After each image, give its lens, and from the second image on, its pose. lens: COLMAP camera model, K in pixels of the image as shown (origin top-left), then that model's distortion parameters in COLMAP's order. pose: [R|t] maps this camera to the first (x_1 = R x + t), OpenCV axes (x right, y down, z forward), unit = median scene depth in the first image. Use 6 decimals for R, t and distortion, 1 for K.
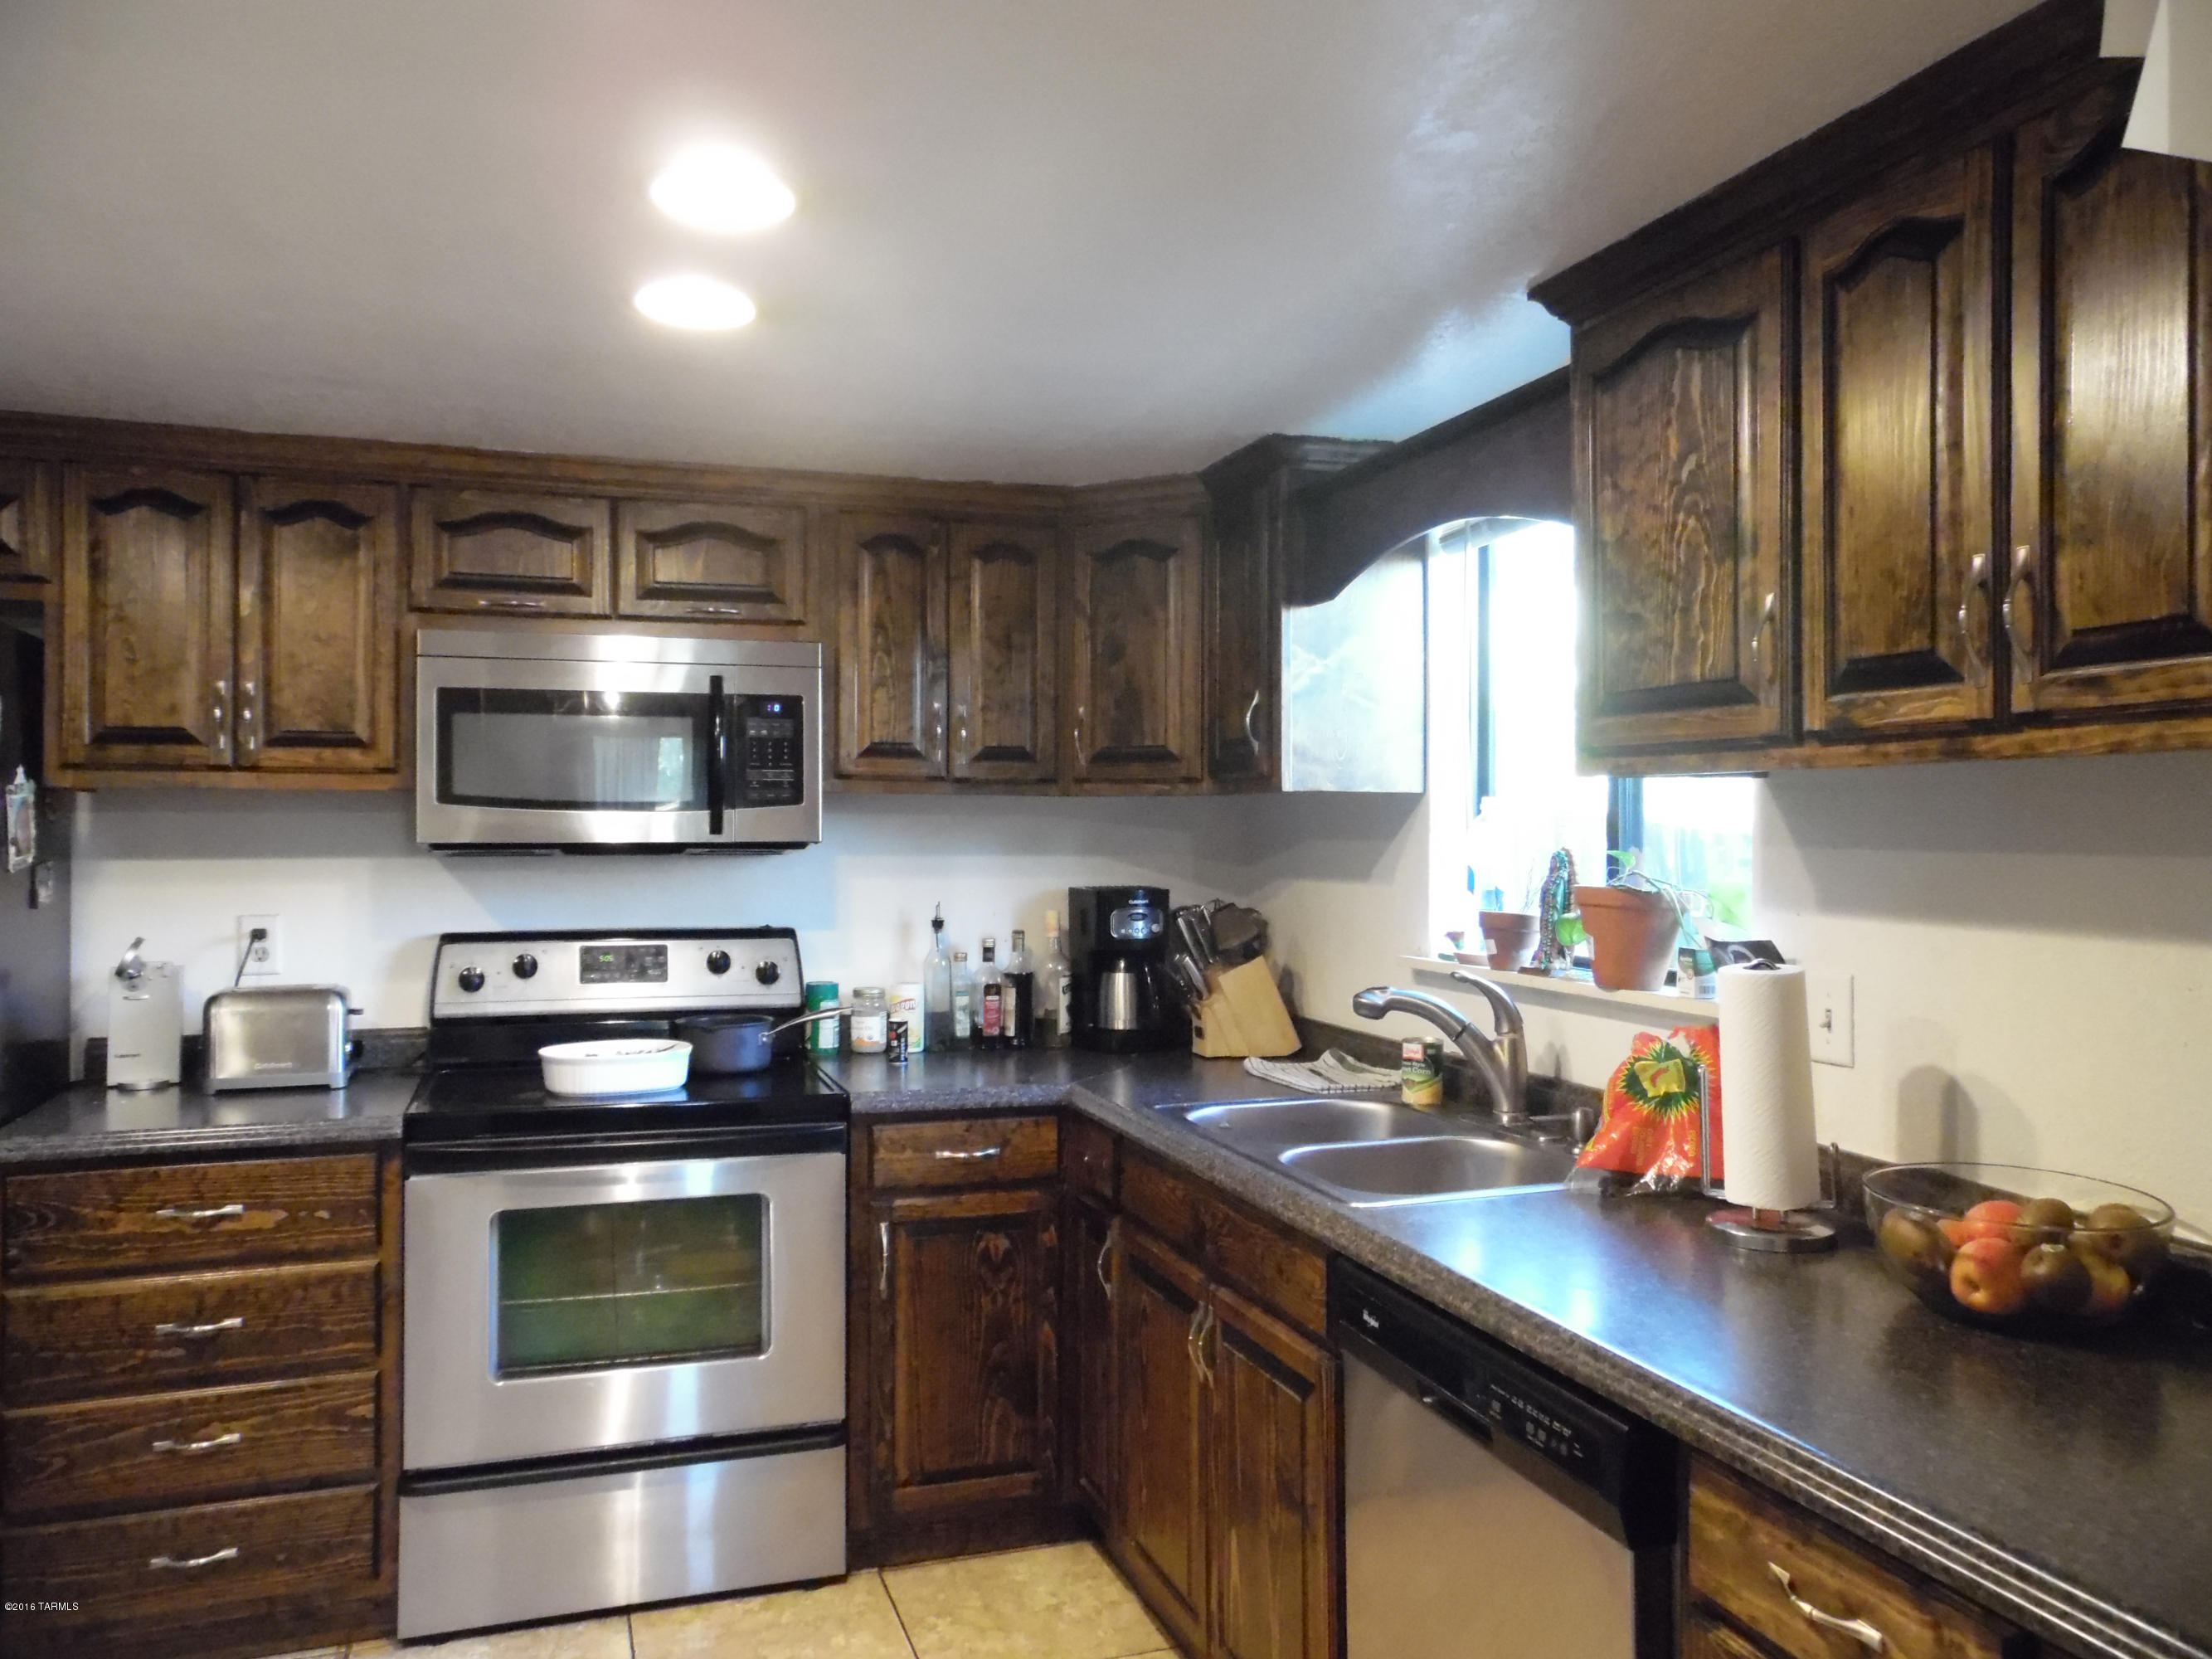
lens RADIAL K [[1654.9, 0, 1103.9], [0, 1654.9, 827.3], [0, 0, 1]] dist [-0.021894, 0.048840]
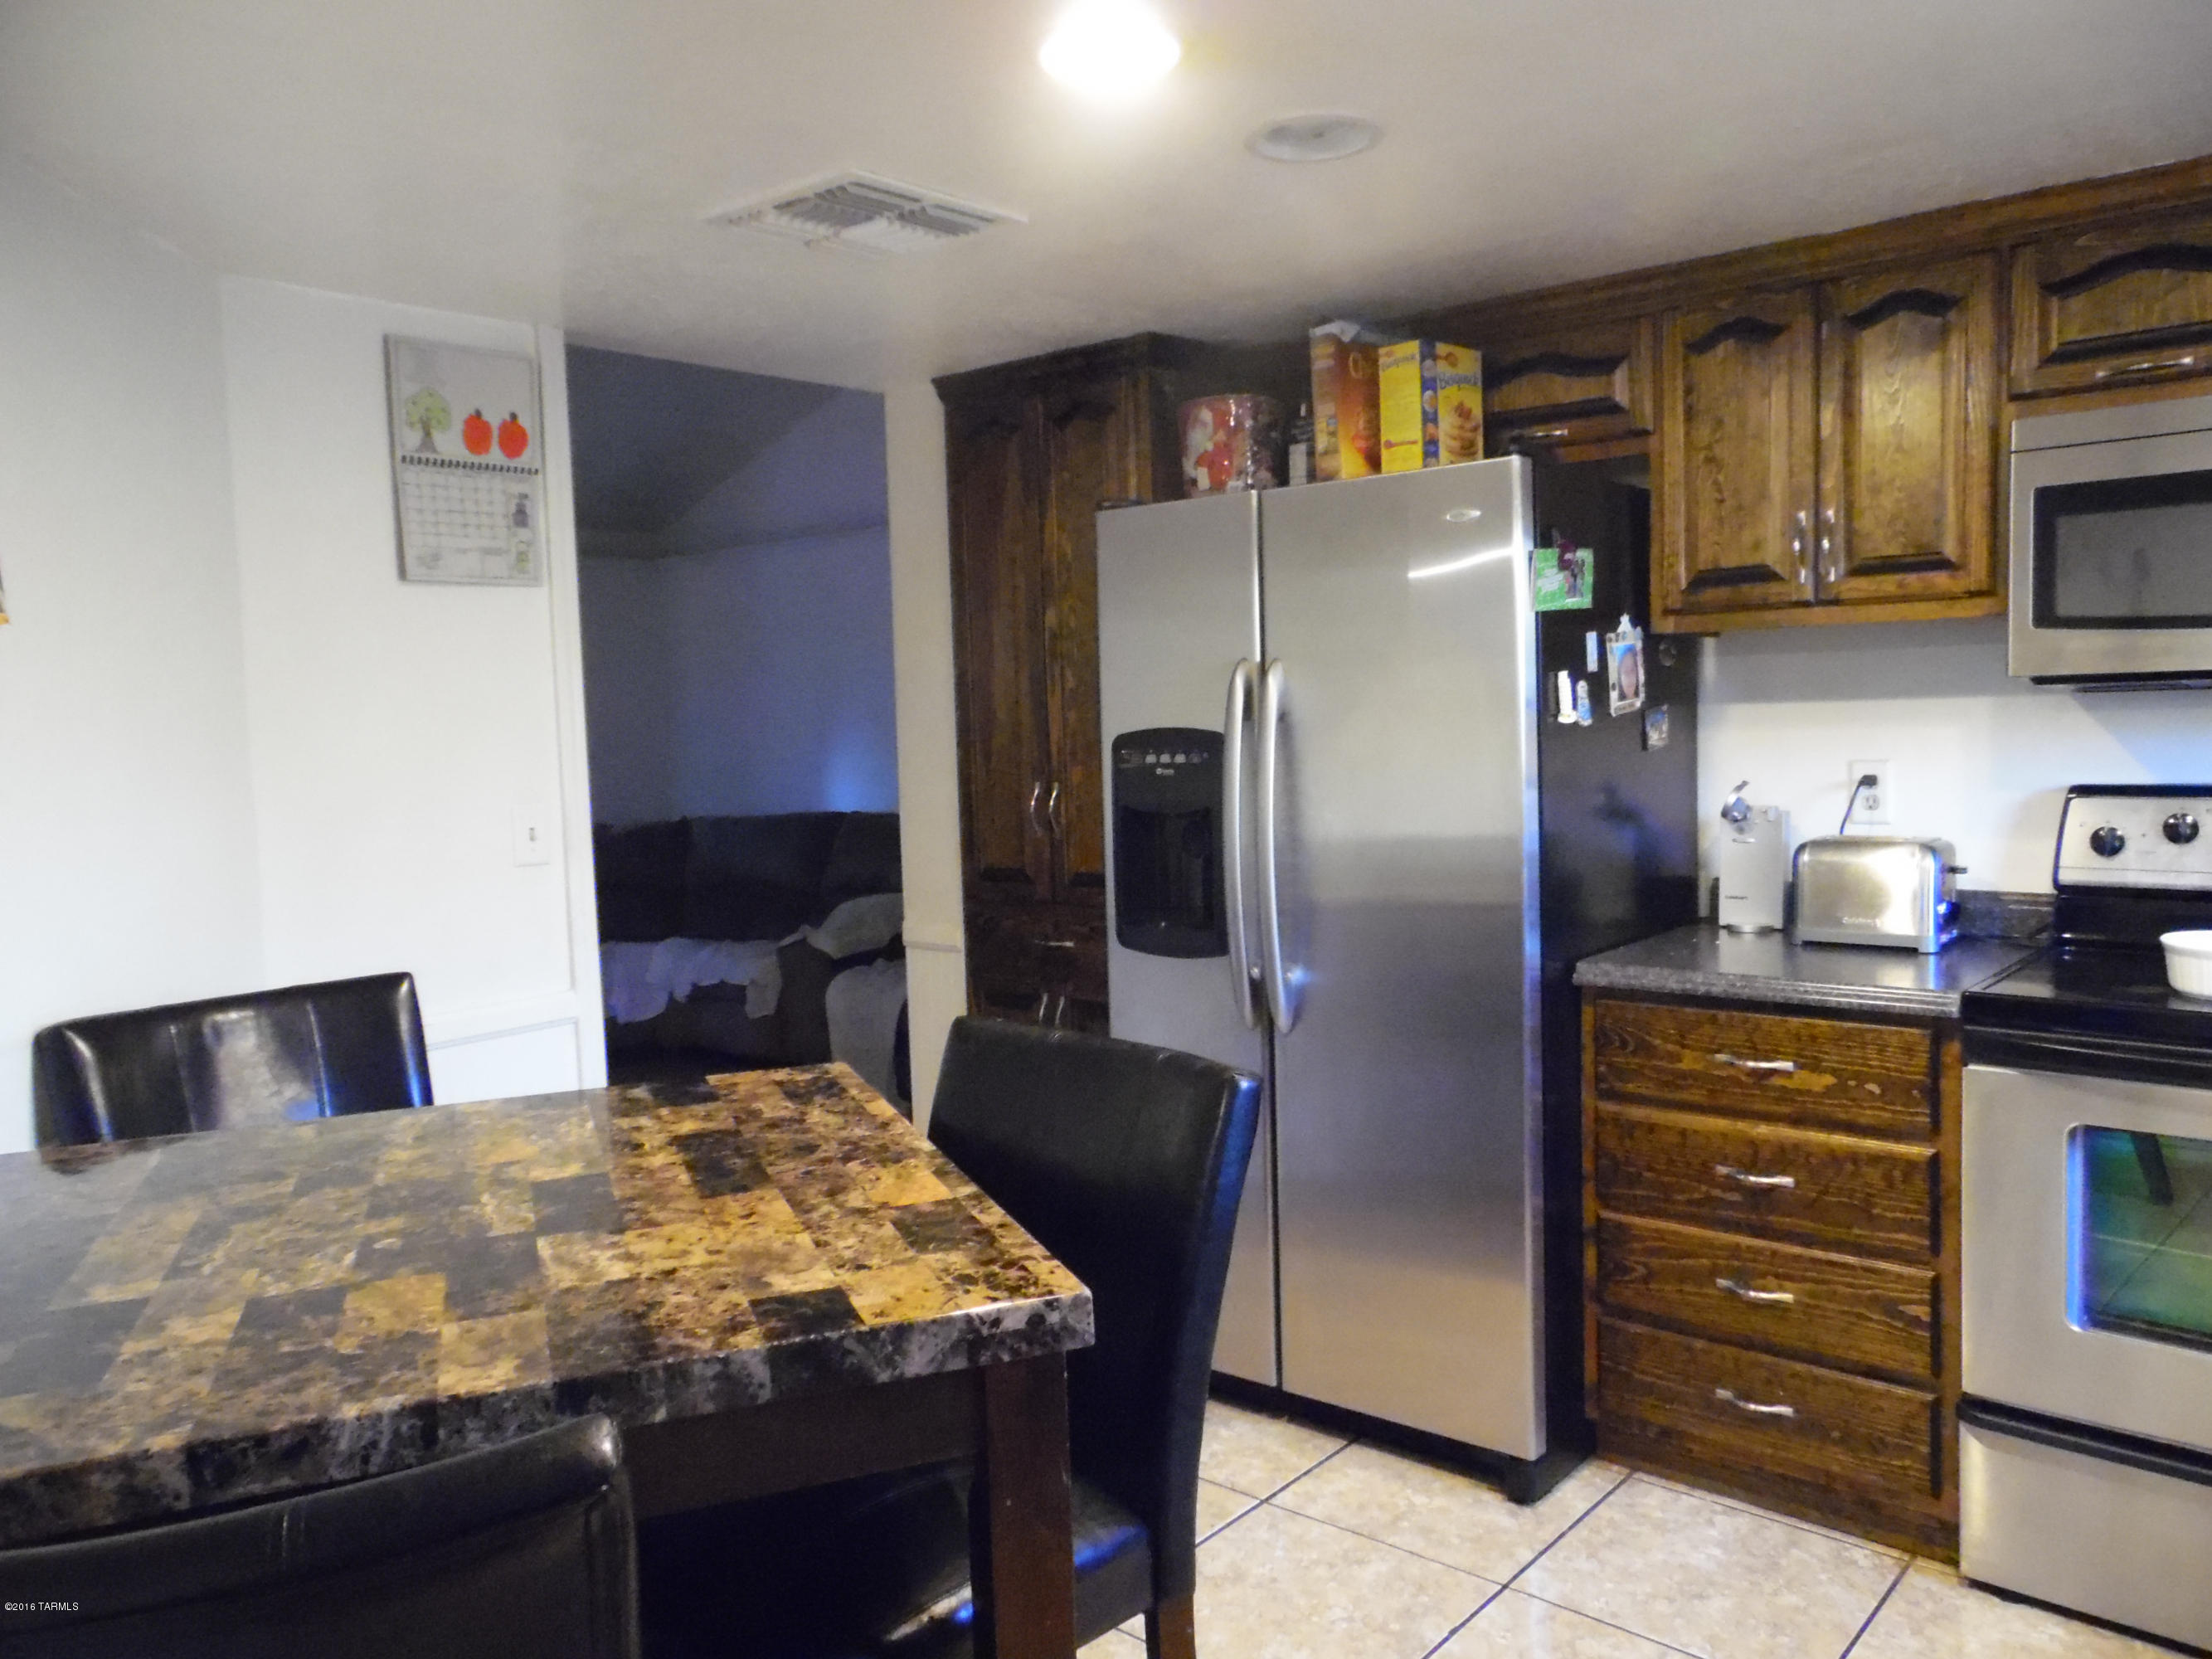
lens RADIAL K [[1654.9, 0, 1117.2], [0, 1654.9, 823.5], [0, 0, 1]] dist [-0.021894, 0.048840]
pose [[0.492247, 0.046110, -0.869234, 0.102895], [0.032269, 0.996943, 0.071159, 0.009743], [0.869857, -0.063077, 0.489254, 0.189856]]
